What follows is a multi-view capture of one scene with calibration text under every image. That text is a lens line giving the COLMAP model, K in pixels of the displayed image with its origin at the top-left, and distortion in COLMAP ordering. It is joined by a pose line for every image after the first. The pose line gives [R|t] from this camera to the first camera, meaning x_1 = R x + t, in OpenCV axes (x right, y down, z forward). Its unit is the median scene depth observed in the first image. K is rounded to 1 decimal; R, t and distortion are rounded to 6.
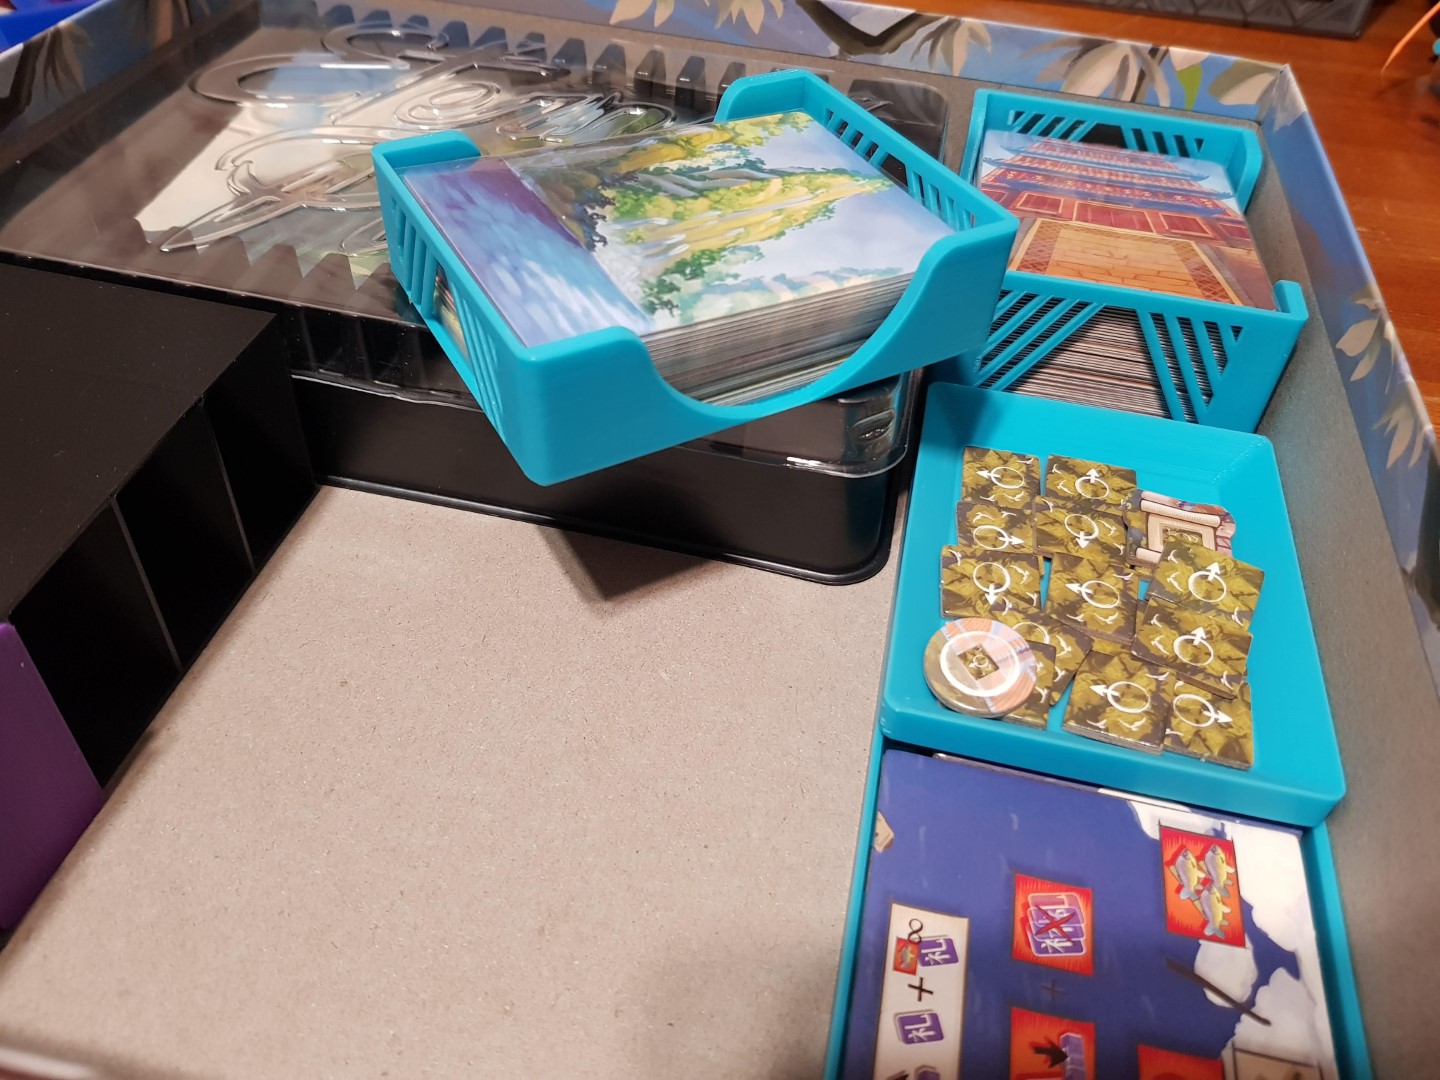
lens RADIAL K [[1121.5, 0, 708.4], [0, 1121.5, 520.8], [0, 0, 1]] dist [-0.011168, -0.047806]
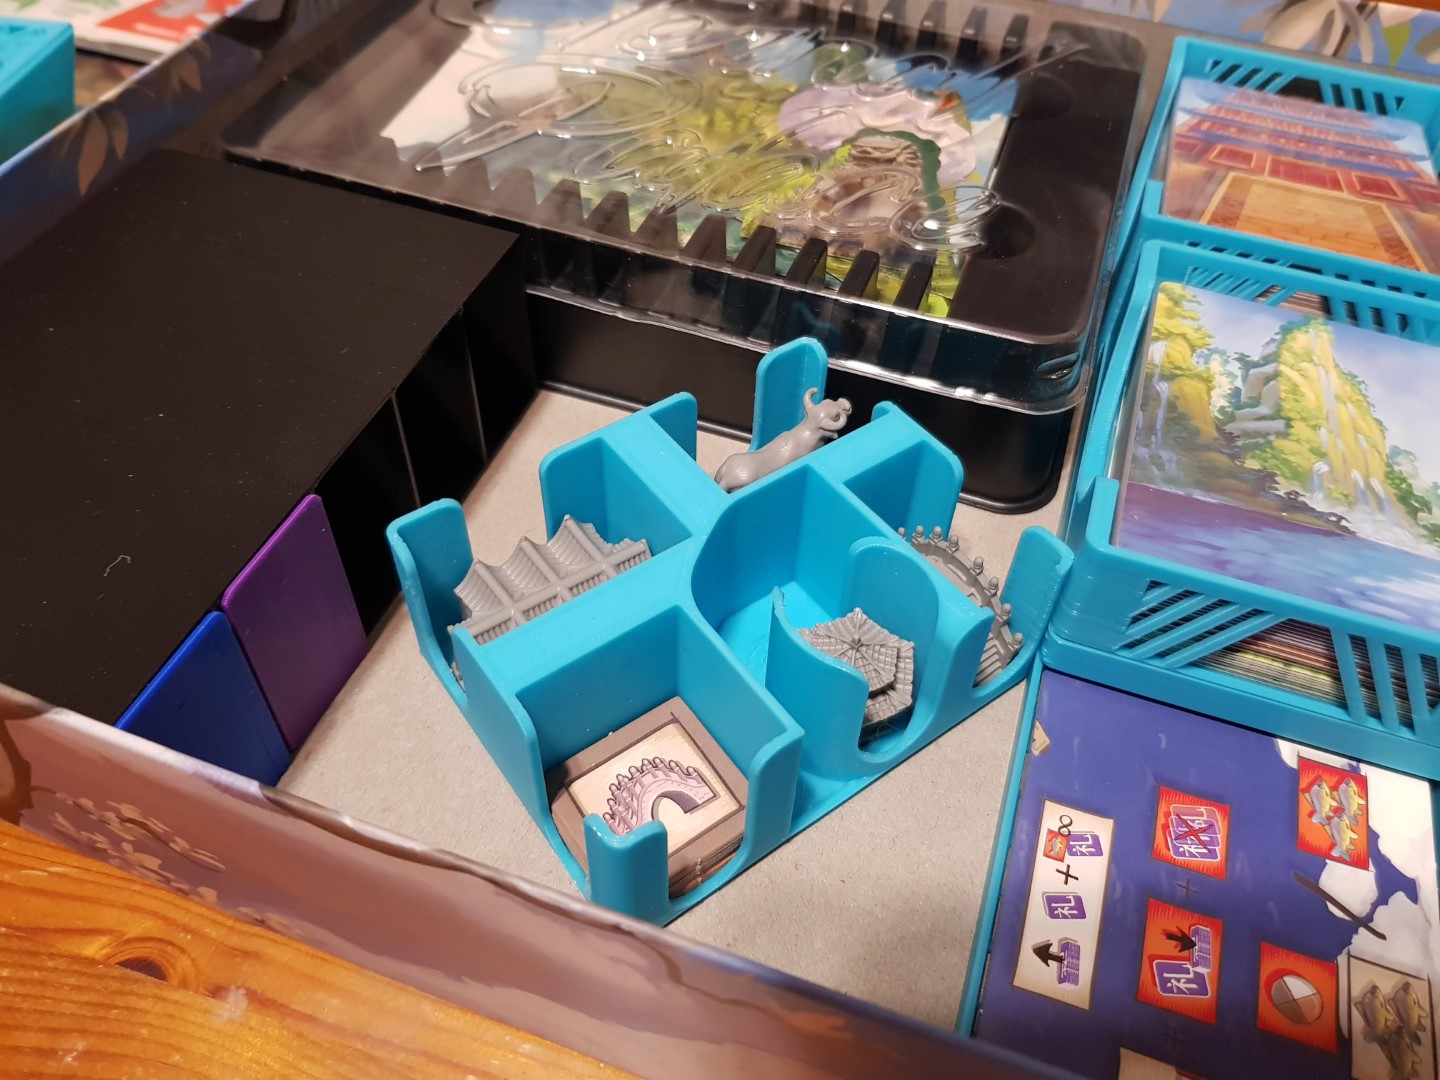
lens RADIAL K [[1121.5, 0, 707.3], [0, 1121.5, 525.6], [0, 0, 1]] dist [-0.011168, -0.047806]
pose [[0.991836, 0.076535, -0.101998, -0.055951], [-0.068314, 0.994305, 0.081791, 0.000091], [0.107677, -0.074156, 0.991416, -0.090977]]
